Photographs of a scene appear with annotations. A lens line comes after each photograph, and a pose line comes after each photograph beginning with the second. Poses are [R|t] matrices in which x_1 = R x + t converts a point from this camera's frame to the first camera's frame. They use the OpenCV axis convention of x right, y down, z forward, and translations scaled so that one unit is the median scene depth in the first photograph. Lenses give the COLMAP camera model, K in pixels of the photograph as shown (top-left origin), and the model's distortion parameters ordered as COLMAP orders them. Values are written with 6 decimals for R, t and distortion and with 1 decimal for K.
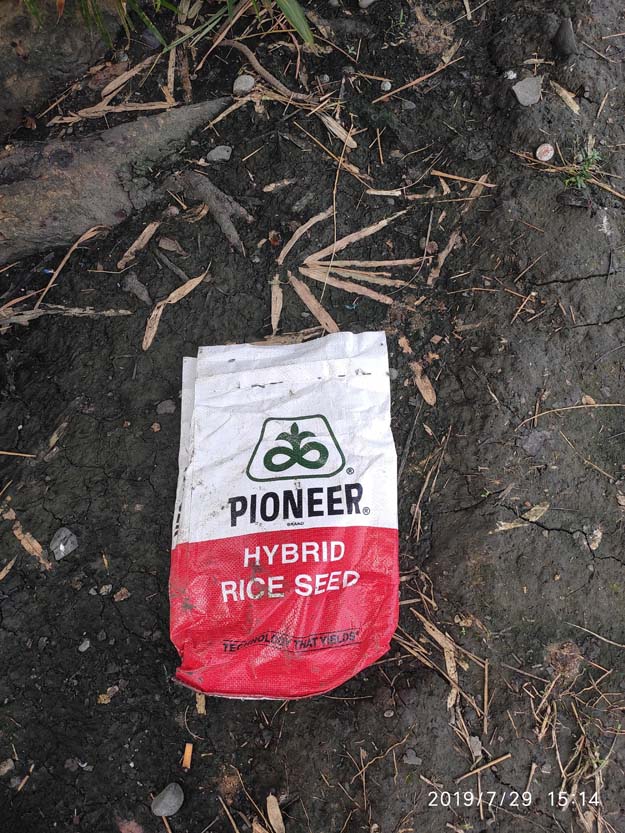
lens RADIAL K [[617.0, 0, 312.3], [0, 617.0, 411.7], [0, 0, 1]] dist [0.064460, -0.090014]
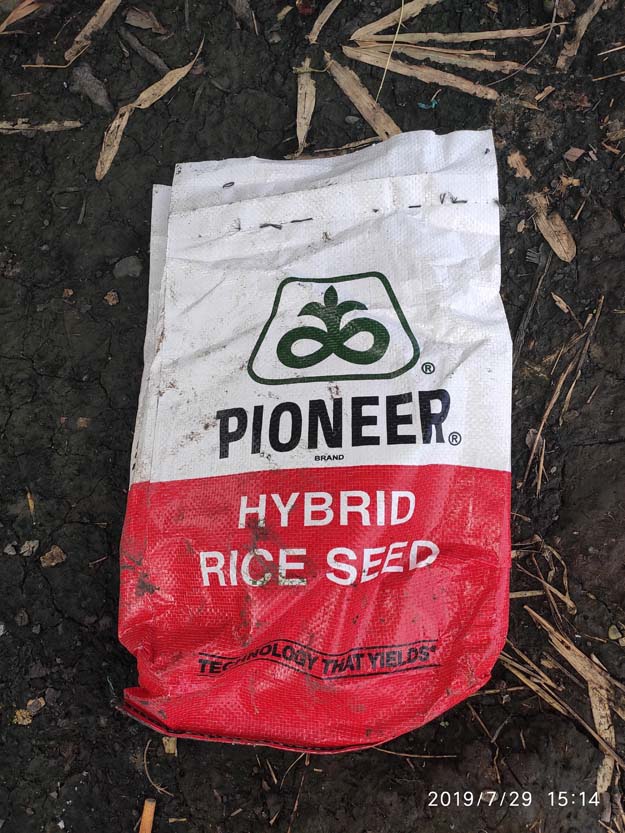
lens RADIAL K [[617.0, 0, 312.2], [0, 617.0, 416.9], [0, 0, 1]] dist [0.064460, -0.090014]
pose [[0.998470, 0.026140, -0.048733, -0.014797], [-0.019502, 0.991053, 0.132038, 0.063890], [0.051749, -0.130886, 0.990046, 0.406233]]
